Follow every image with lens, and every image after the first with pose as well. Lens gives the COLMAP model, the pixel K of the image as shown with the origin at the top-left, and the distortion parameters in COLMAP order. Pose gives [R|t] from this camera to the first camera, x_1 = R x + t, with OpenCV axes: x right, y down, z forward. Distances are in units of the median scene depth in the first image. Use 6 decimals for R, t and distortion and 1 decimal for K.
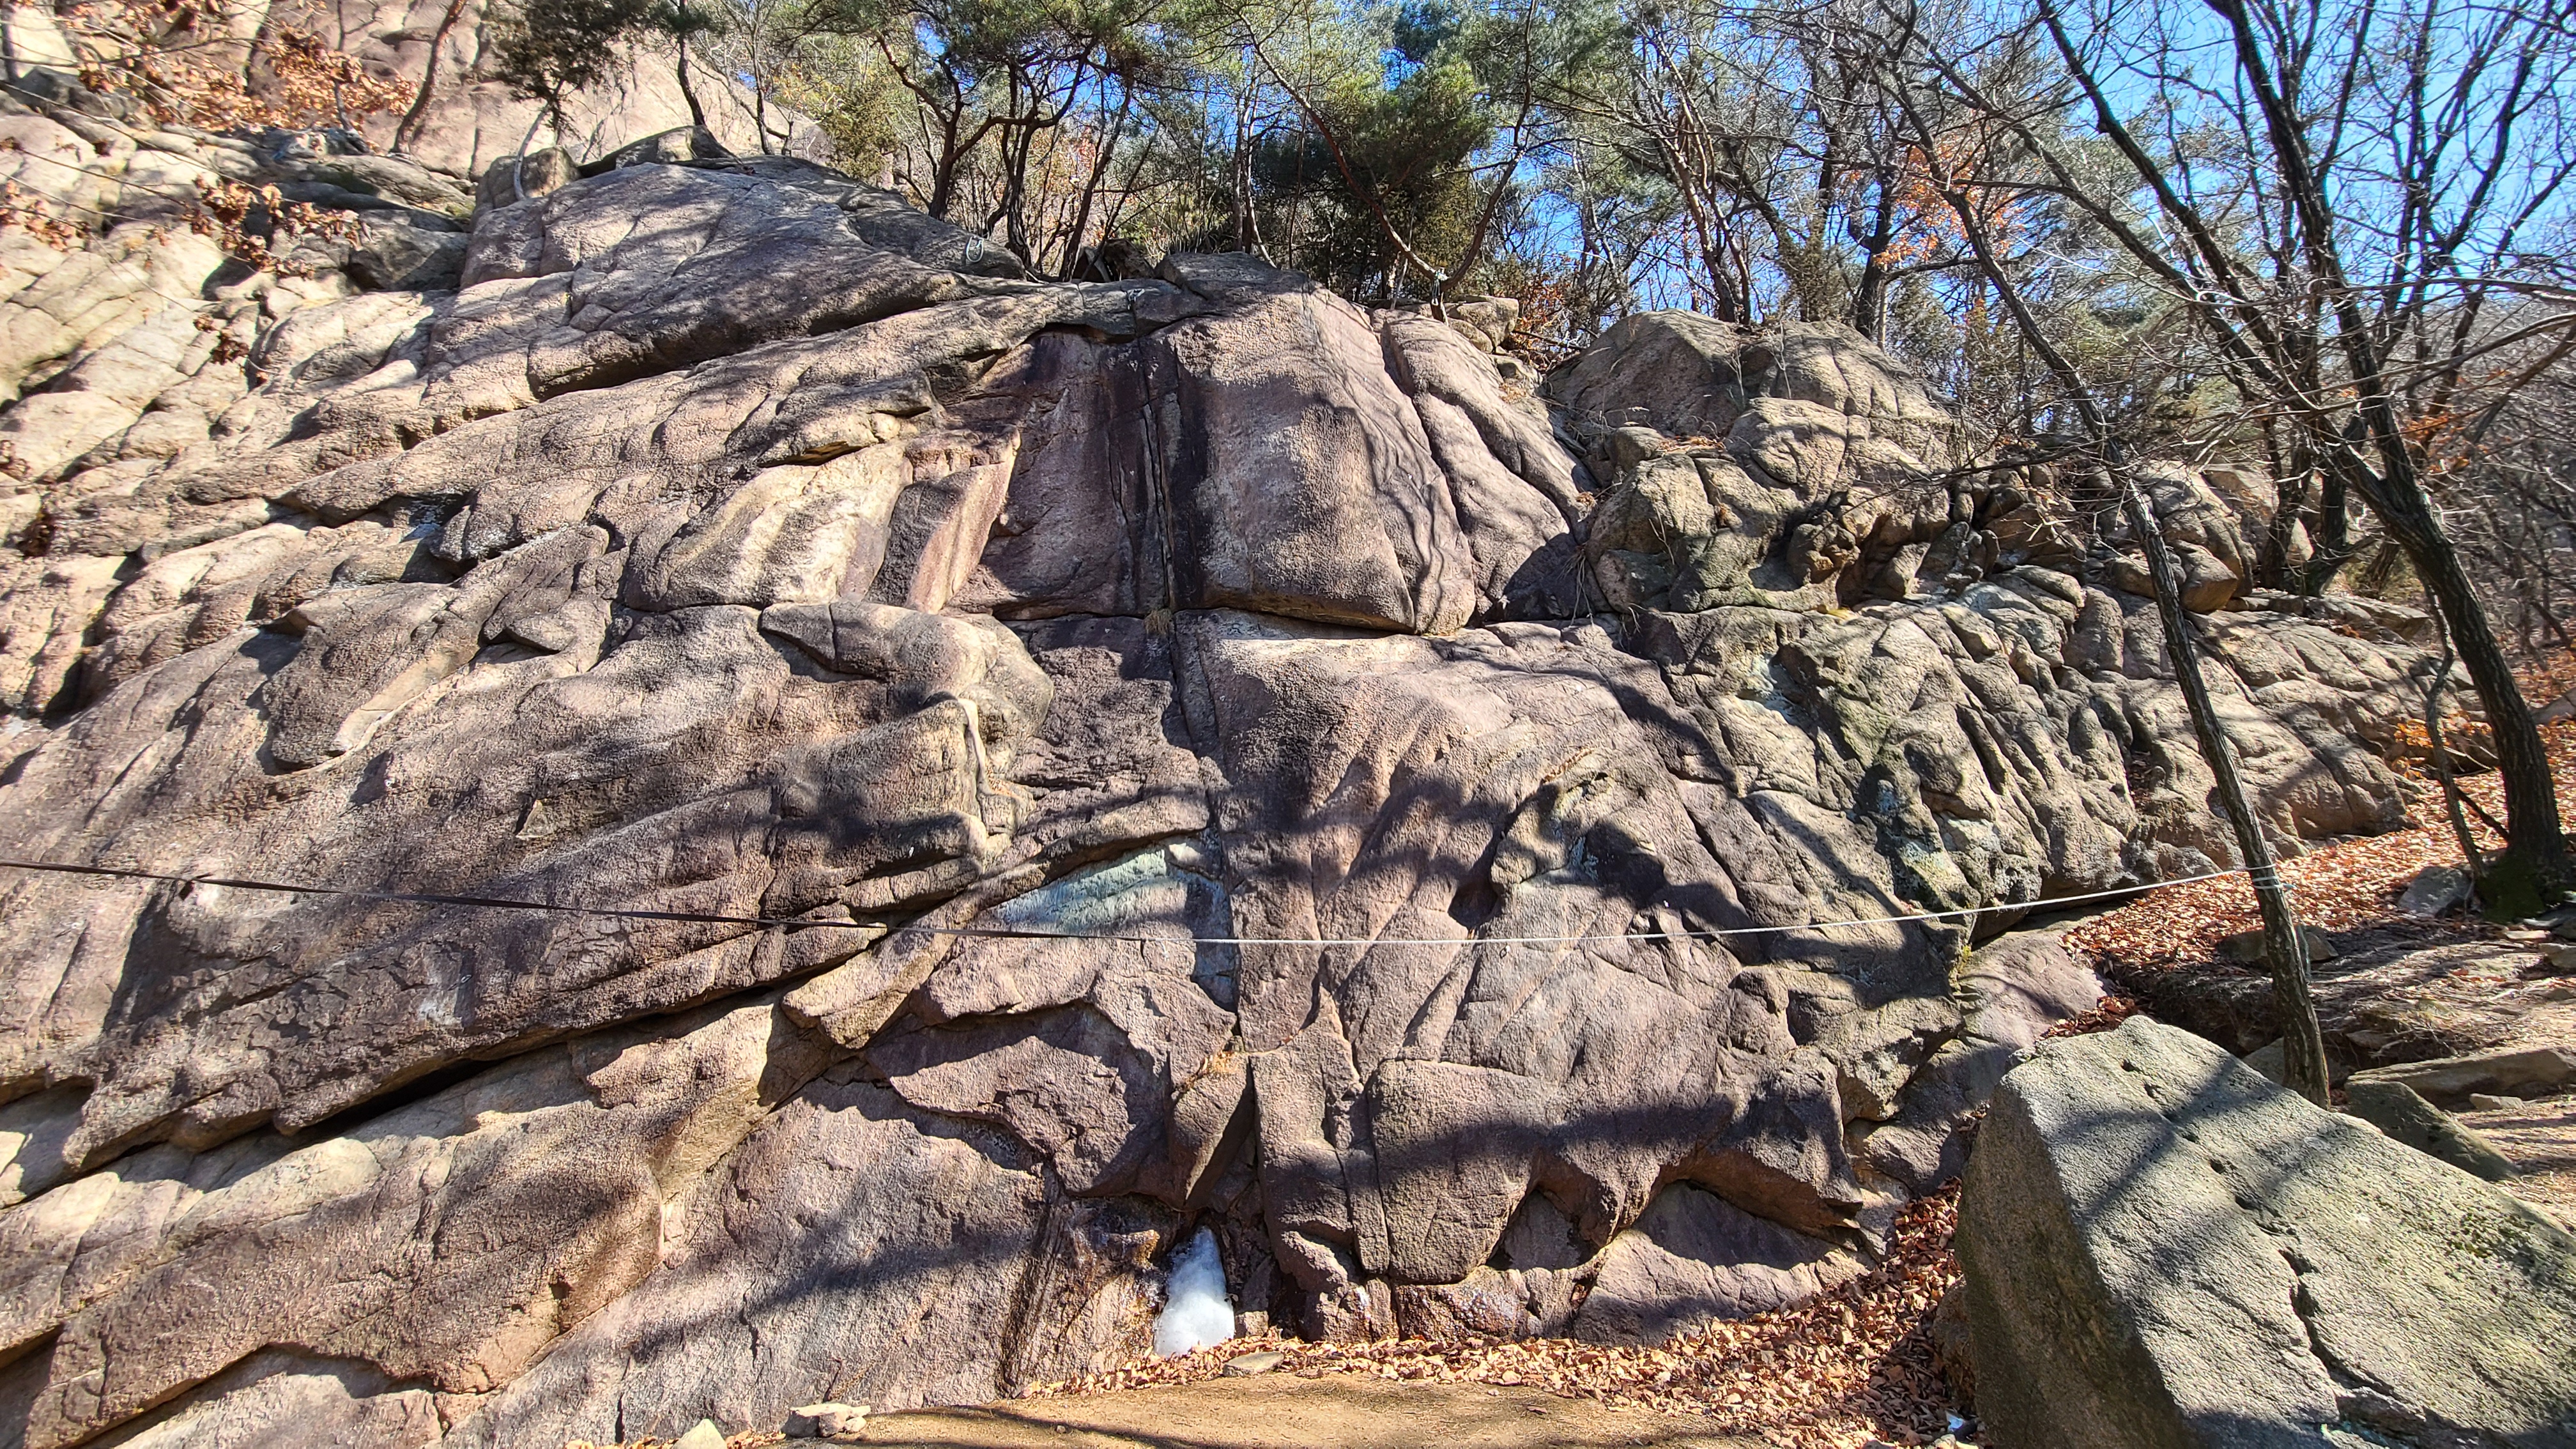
lens RADIAL K [[1085.2, 0, 1288.0], [0, 1085.2, 724.5], [0, 0, 1]] dist [0.013262, -0.006983]
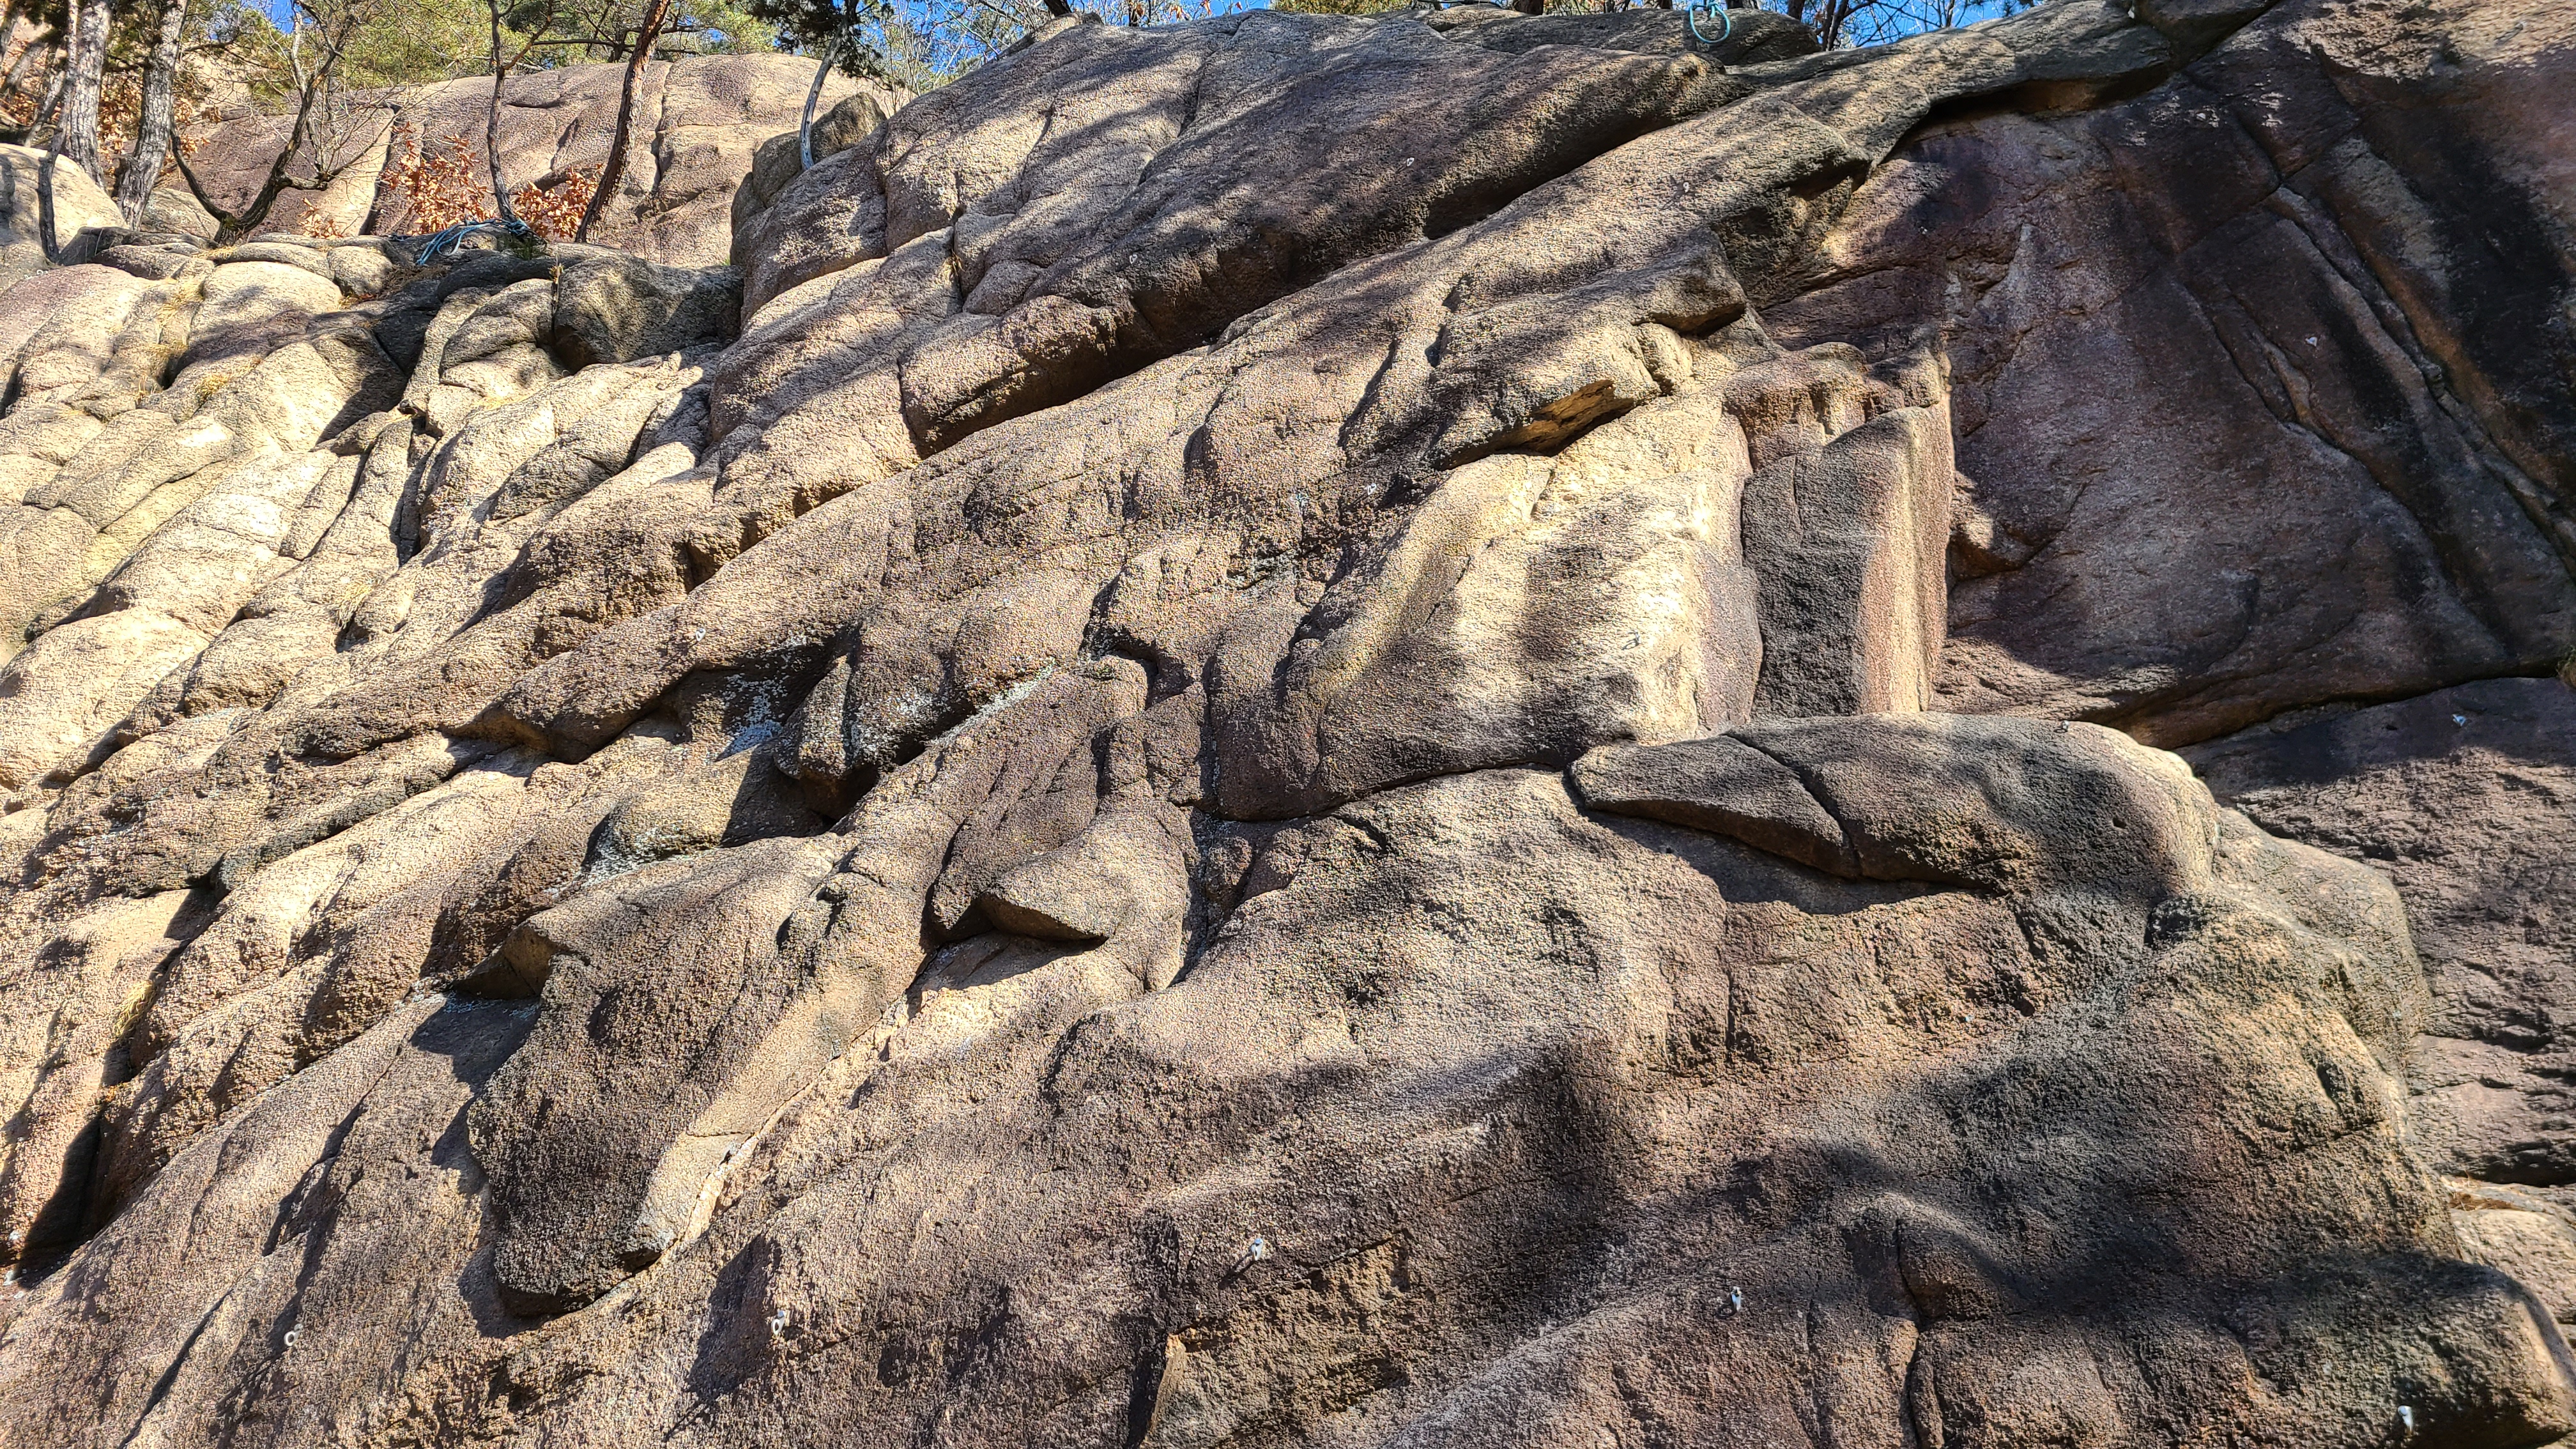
lens RADIAL K [[2031.8, 0, 1288.0], [0, 2031.8, 724.5], [0, 0, 1]] dist [0.079693, -0.054631]
pose [[0.938122, -0.184081, -0.293328, -0.363934], [0.108023, 0.960309, -0.257172, 0.045571], [0.329026, 0.209572, 0.920772, 0.336710]]
